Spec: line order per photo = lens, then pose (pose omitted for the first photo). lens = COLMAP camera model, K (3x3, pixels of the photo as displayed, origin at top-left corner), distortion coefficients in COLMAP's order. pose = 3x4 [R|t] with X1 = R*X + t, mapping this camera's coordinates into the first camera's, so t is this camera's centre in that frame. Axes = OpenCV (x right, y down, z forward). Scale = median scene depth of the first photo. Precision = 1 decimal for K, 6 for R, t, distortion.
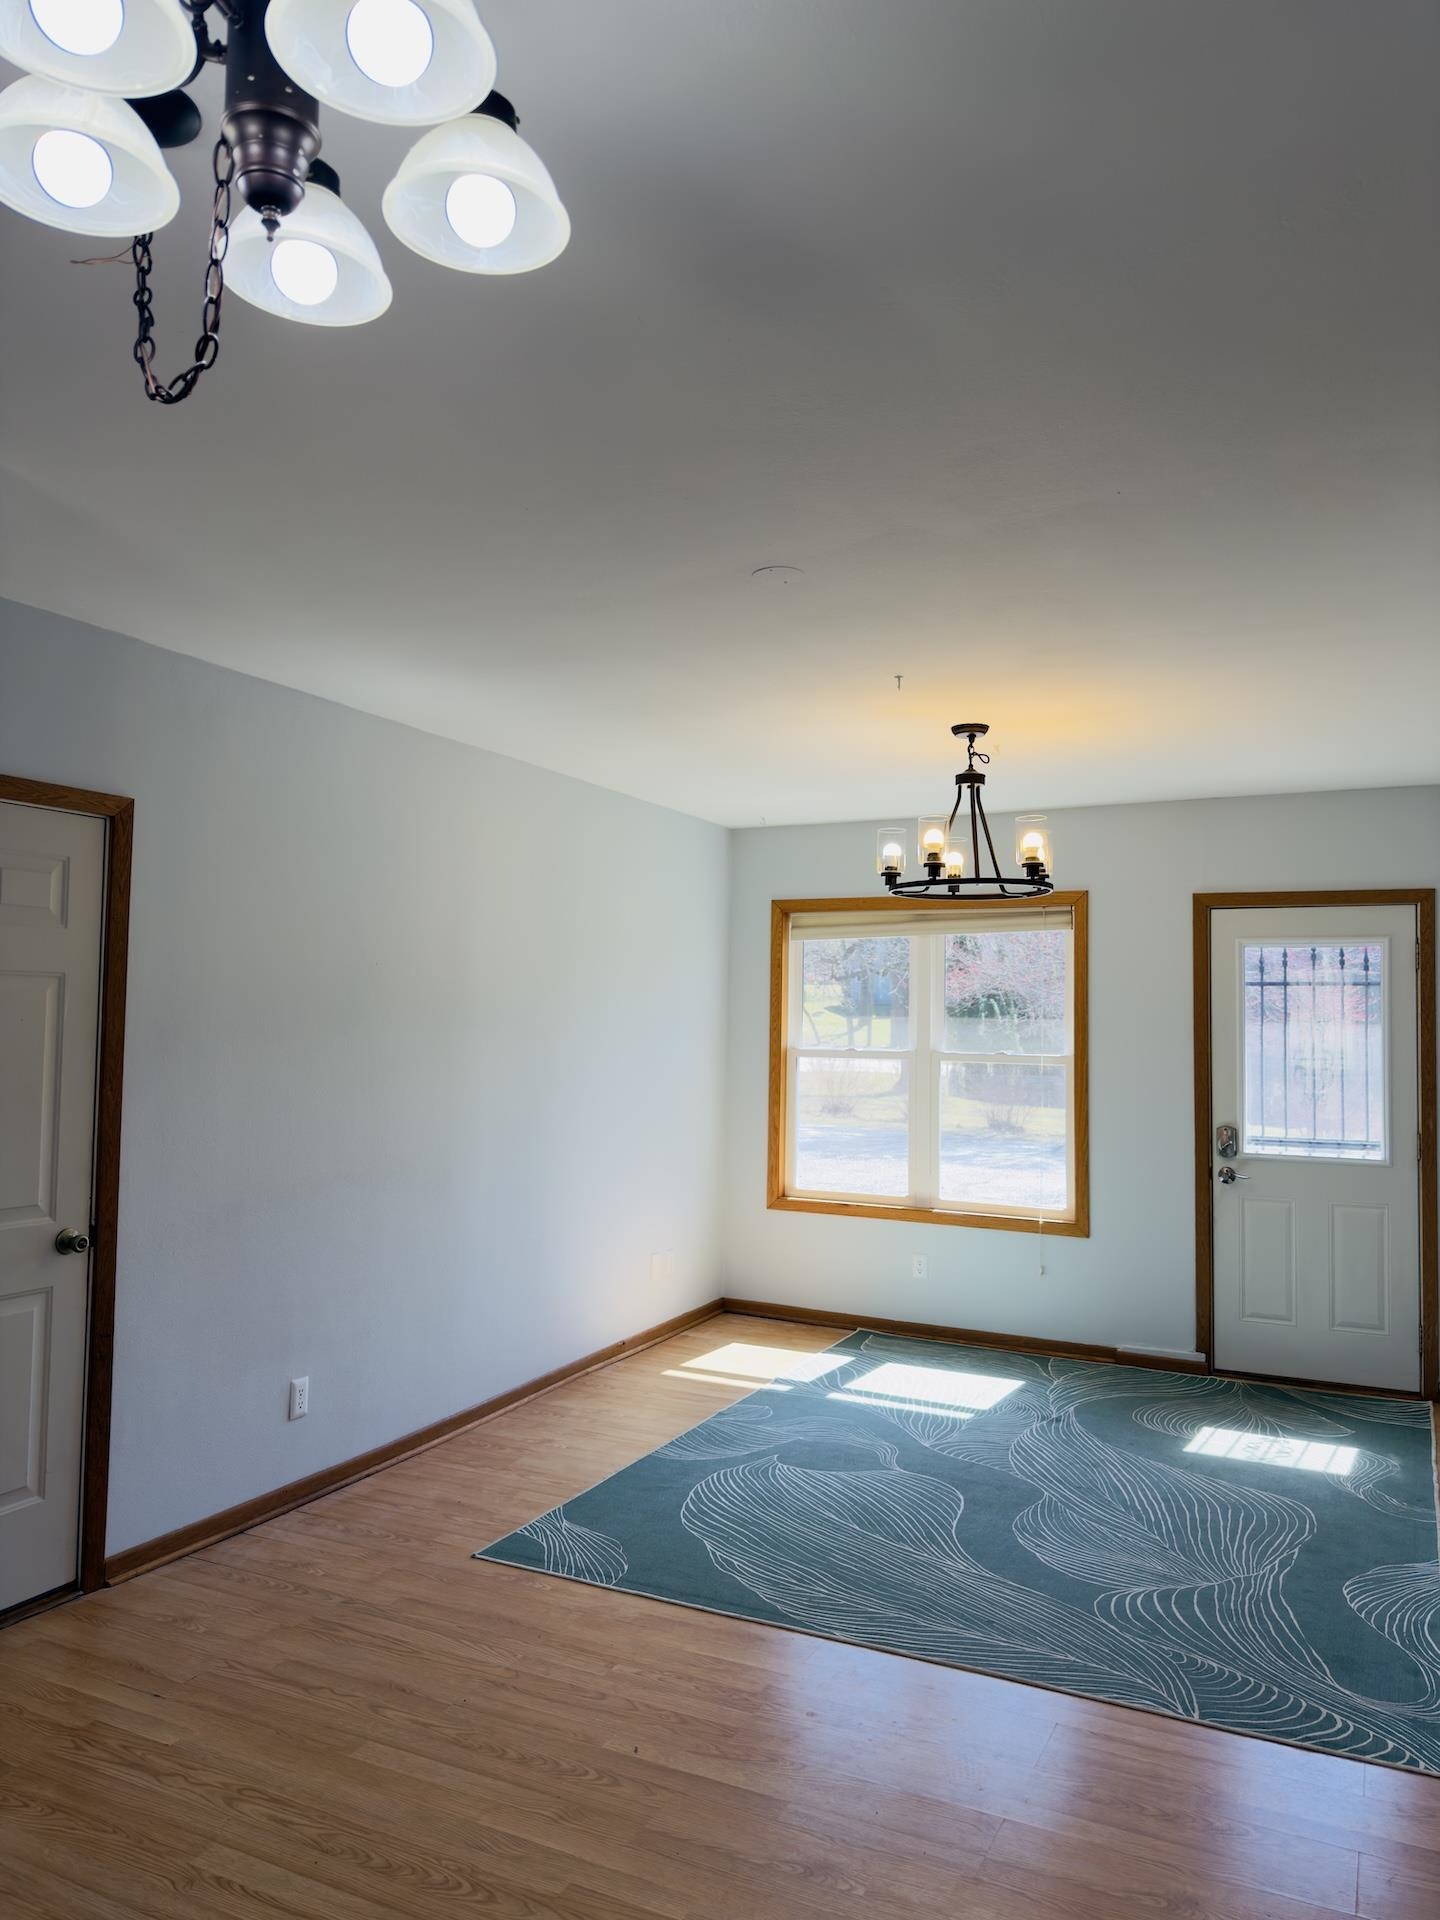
lens RADIAL K [[1348.3, 0, 721.0], [0, 1348.3, 967.5], [0, 0, 1]] dist [0.043374, -0.041566]
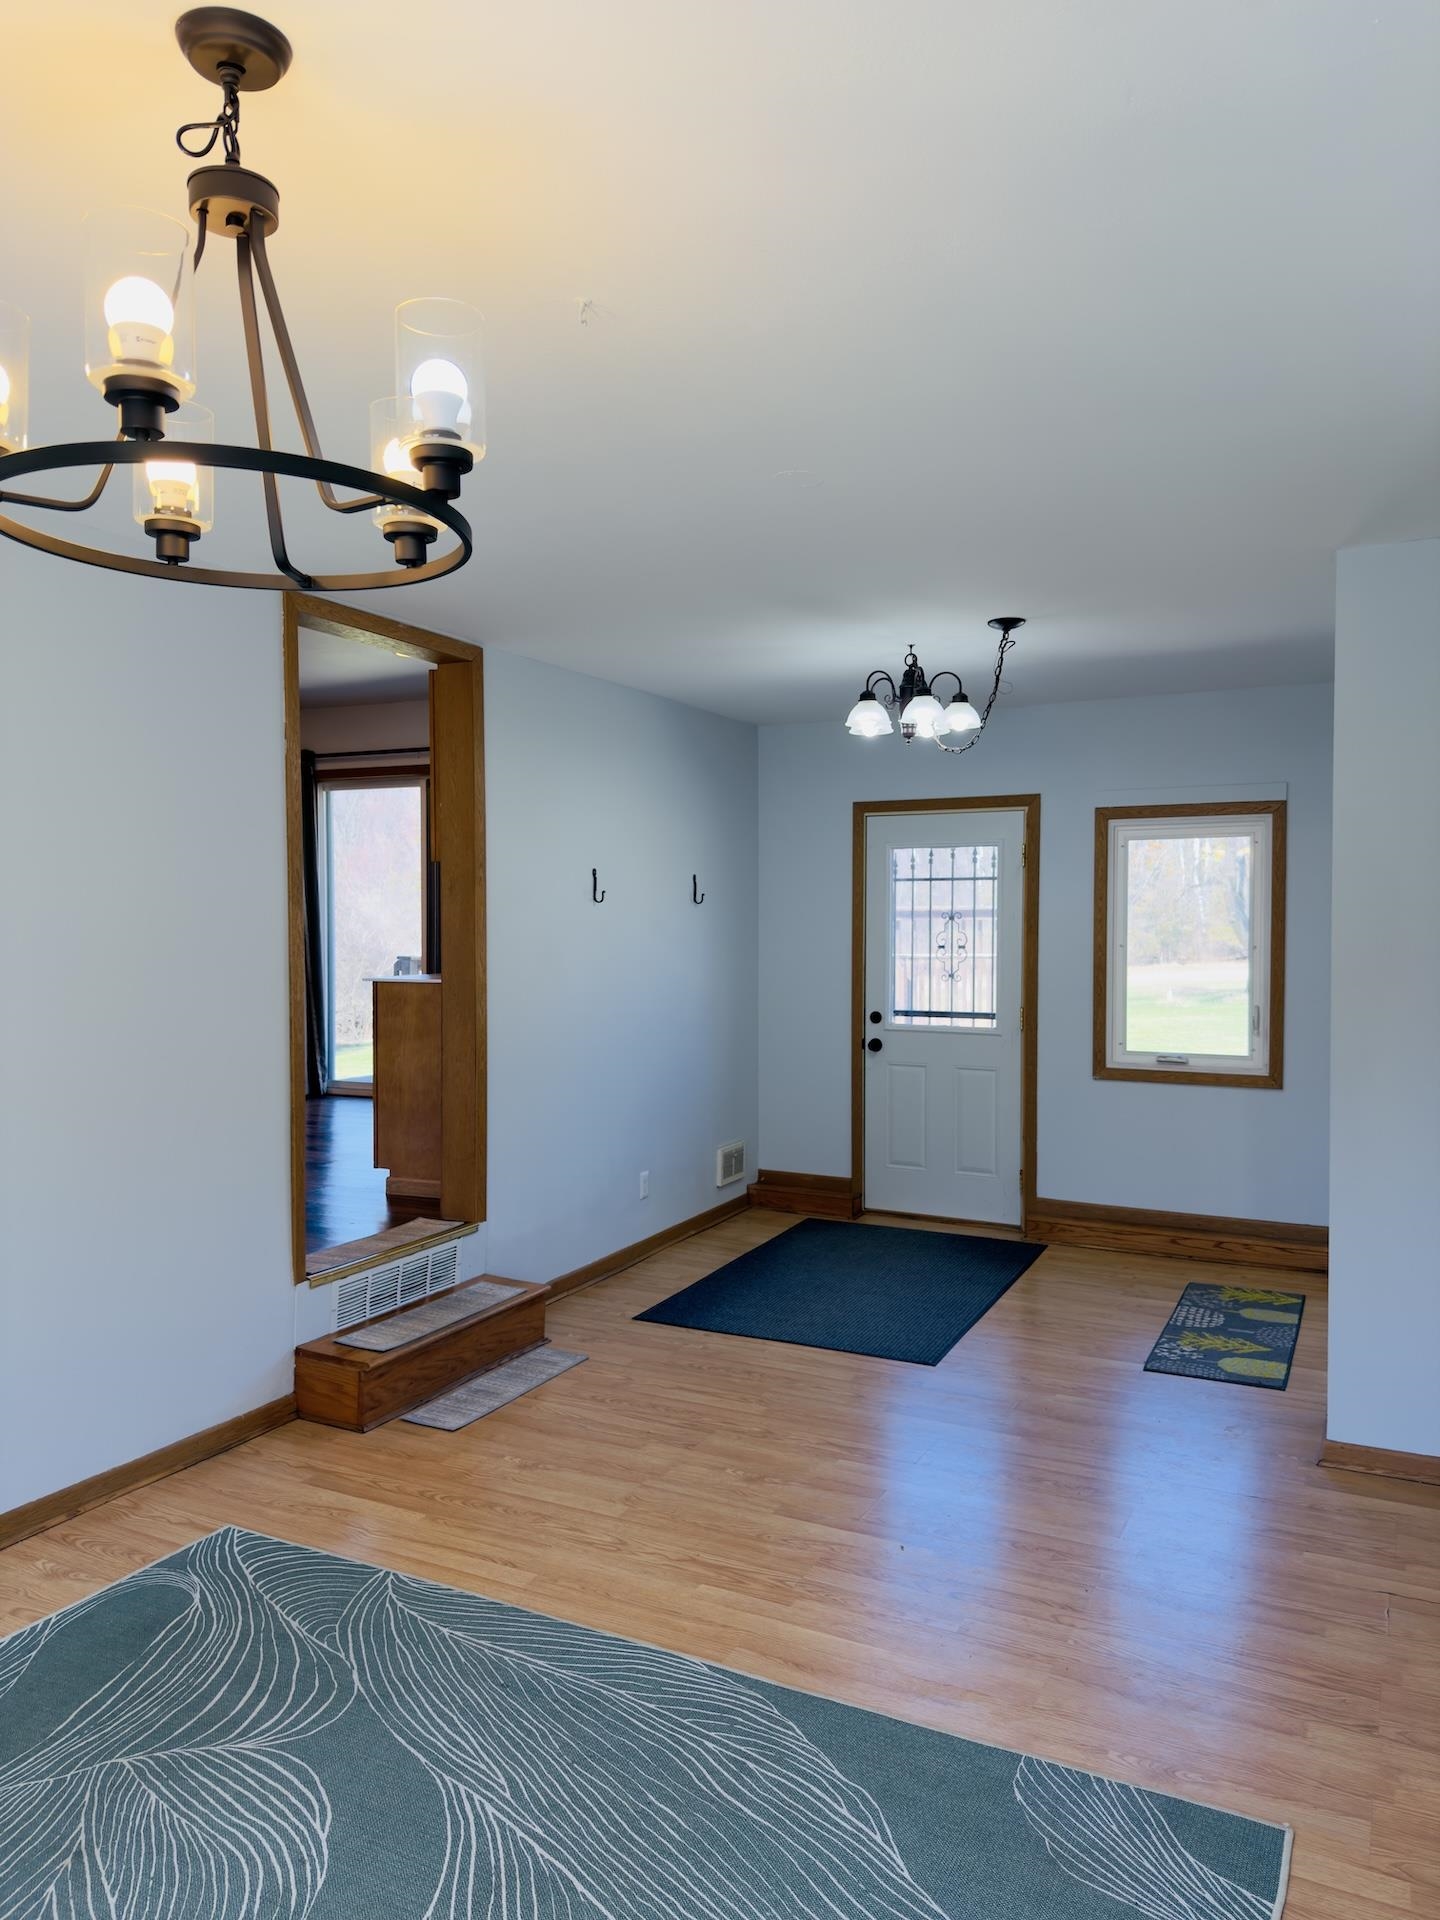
lens RADIAL K [[1348.3, 0, 721.0], [0, 1348.3, 967.5], [0, 0, 1]] dist [0.043374, -0.041566]
pose [[-0.999782, -0.018644, 0.009349, 0.071206], [-0.018626, 0.999825, 0.001956, 0.063743], [-0.009384, 0.001782, -0.999954, 1.699950]]
